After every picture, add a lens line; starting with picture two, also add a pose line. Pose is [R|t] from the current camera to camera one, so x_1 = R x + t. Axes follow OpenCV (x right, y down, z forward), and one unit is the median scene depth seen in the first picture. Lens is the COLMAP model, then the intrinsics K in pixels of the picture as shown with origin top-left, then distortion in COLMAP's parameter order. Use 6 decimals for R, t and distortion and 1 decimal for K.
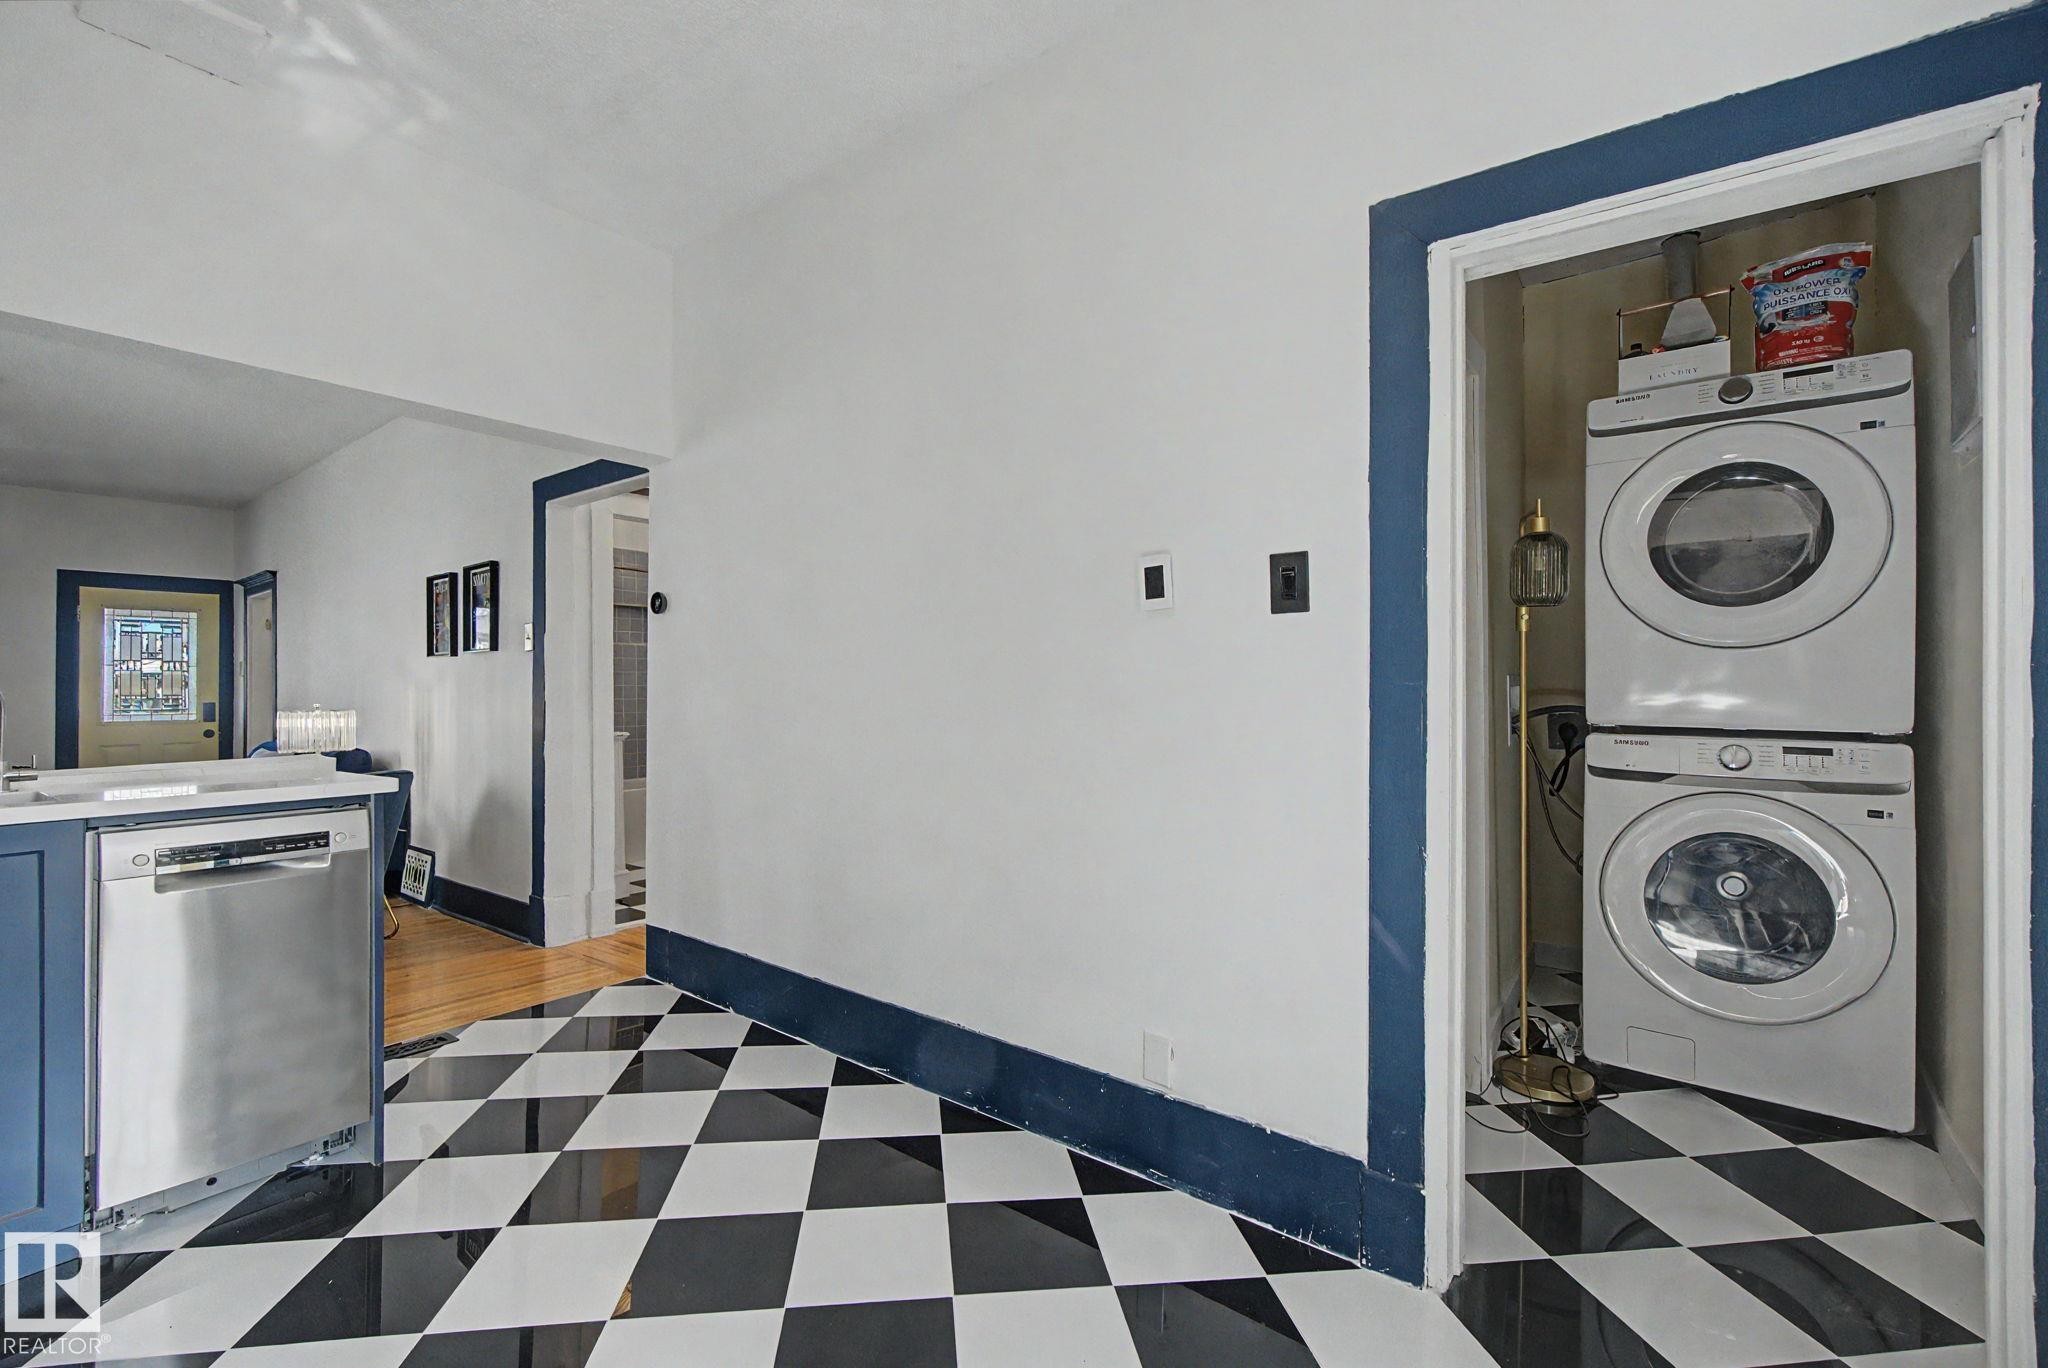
lens RADIAL K [[894.3, 0, 1015.9], [0, 894.3, 674.7], [0, 0, 1]] dist [0.000731, 0.000968]
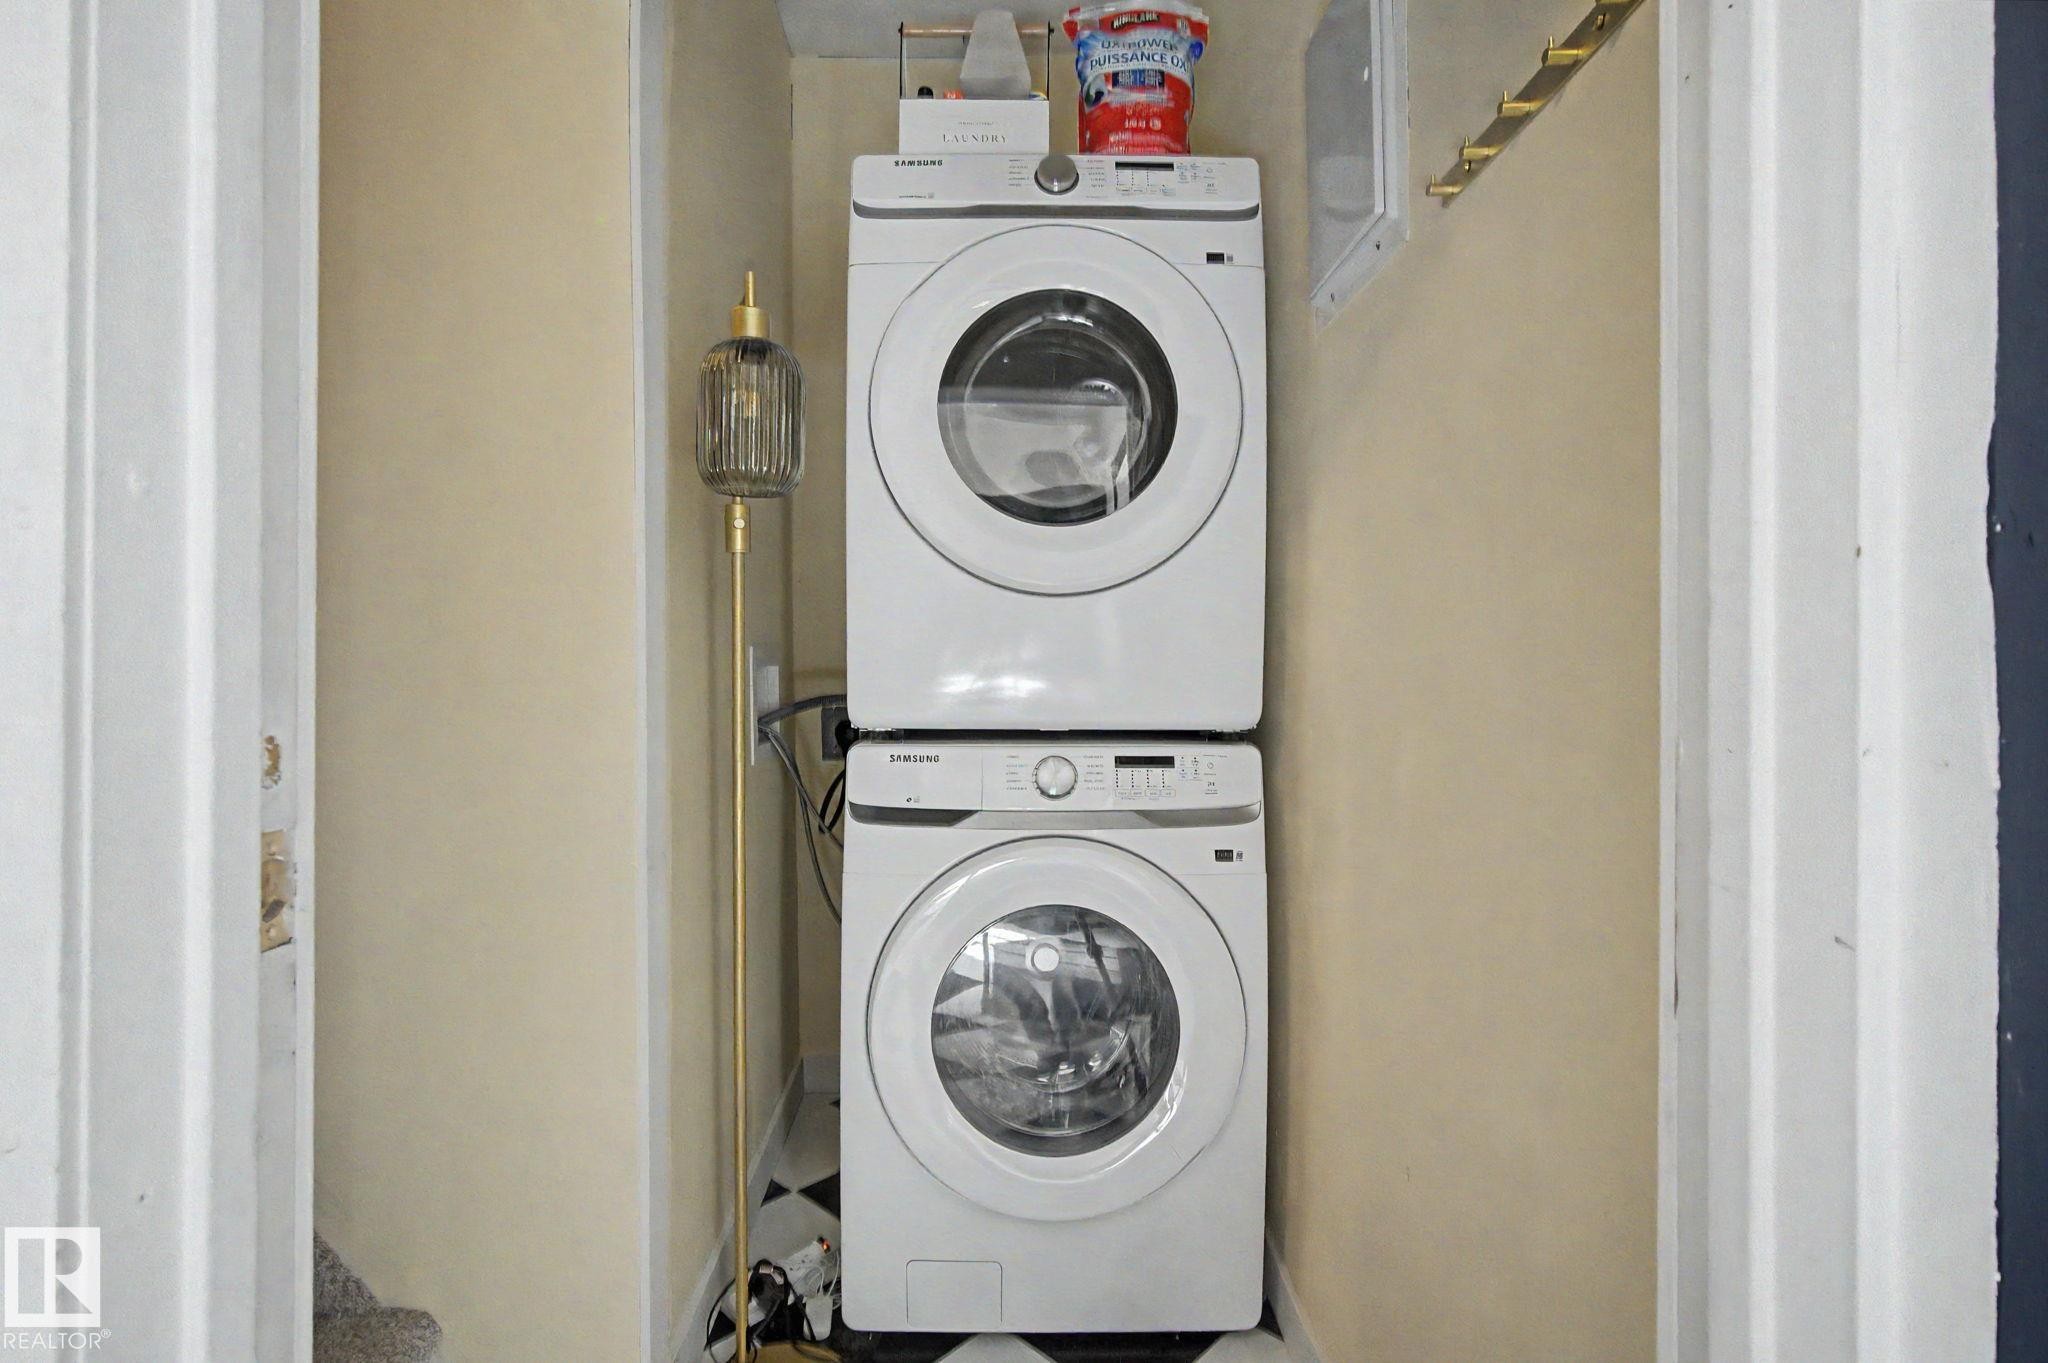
lens RADIAL K [[894.3, 0, 1015.9], [0, 894.3, 672.2], [0, 0, 1]] dist [0.000731, 0.000968]
pose [[0.778494, 0.001162, 0.627651, 0.400048], [-0.003315, 0.999992, 0.002260, 0.020404], [-0.627643, -0.003841, 0.778491, 0.542069]]
